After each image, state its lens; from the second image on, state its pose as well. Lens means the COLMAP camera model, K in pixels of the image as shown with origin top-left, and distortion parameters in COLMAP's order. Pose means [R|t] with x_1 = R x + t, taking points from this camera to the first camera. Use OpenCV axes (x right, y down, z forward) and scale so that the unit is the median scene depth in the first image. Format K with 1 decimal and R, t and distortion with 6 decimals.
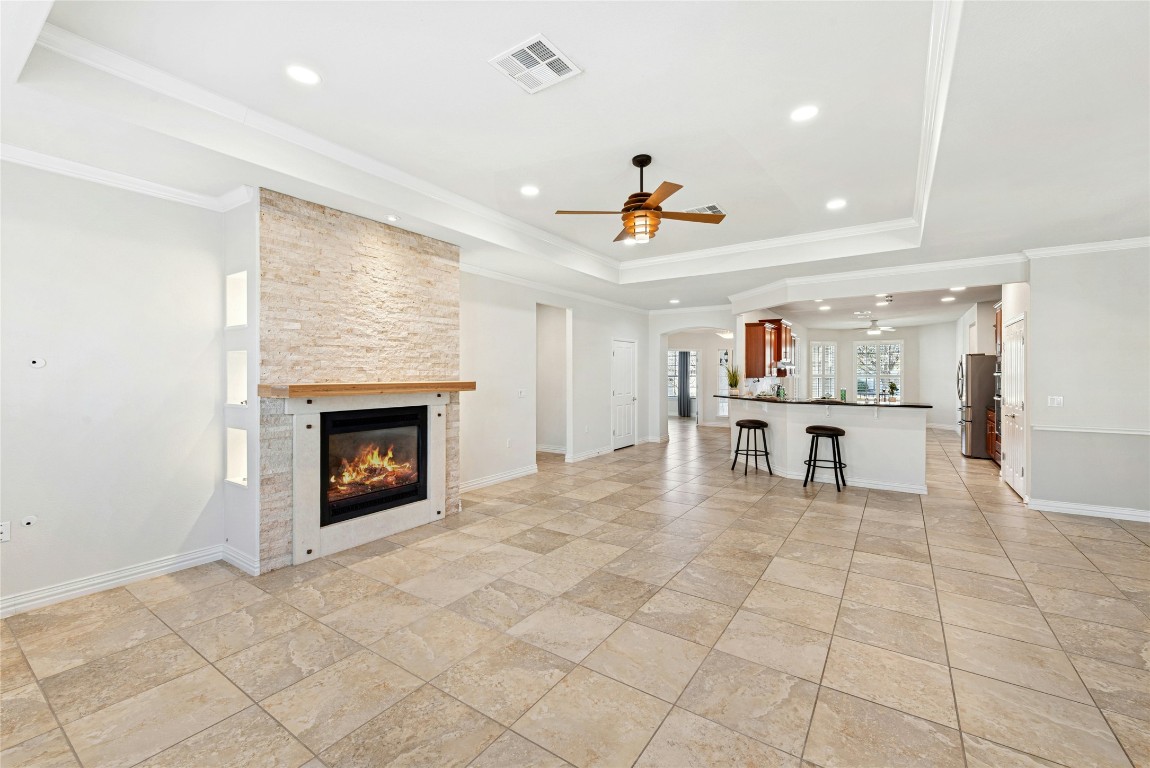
lens RADIAL K [[472.3, 0, 568.1], [0, 472.3, 381.5], [0, 0, 1]] dist [0.013047, -0.003229]
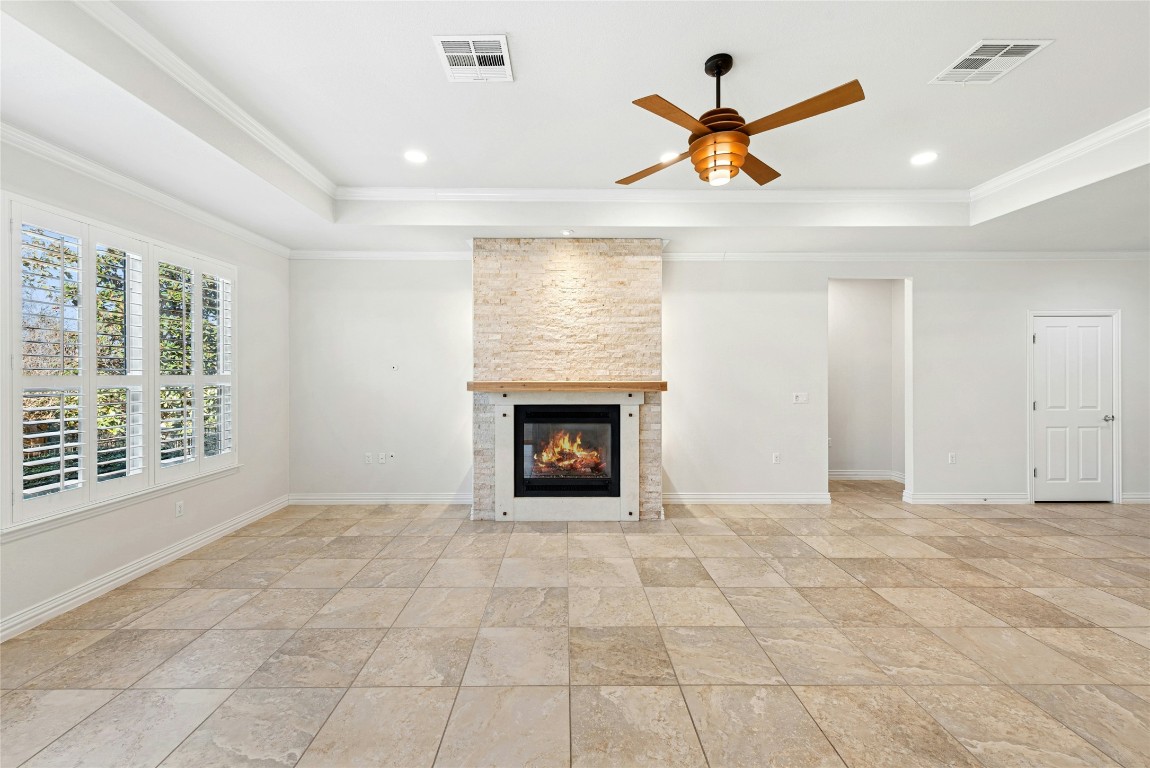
lens RADIAL K [[472.3, 0, 571.2], [0, 472.3, 379.1], [0, 0, 1]] dist [0.013047, -0.003229]
pose [[0.571339, 0.008478, -0.820670, 0.544741], [-0.012158, 0.999924, 0.001866, -0.005890], [0.820624, 0.008912, 0.571399, 0.386980]]
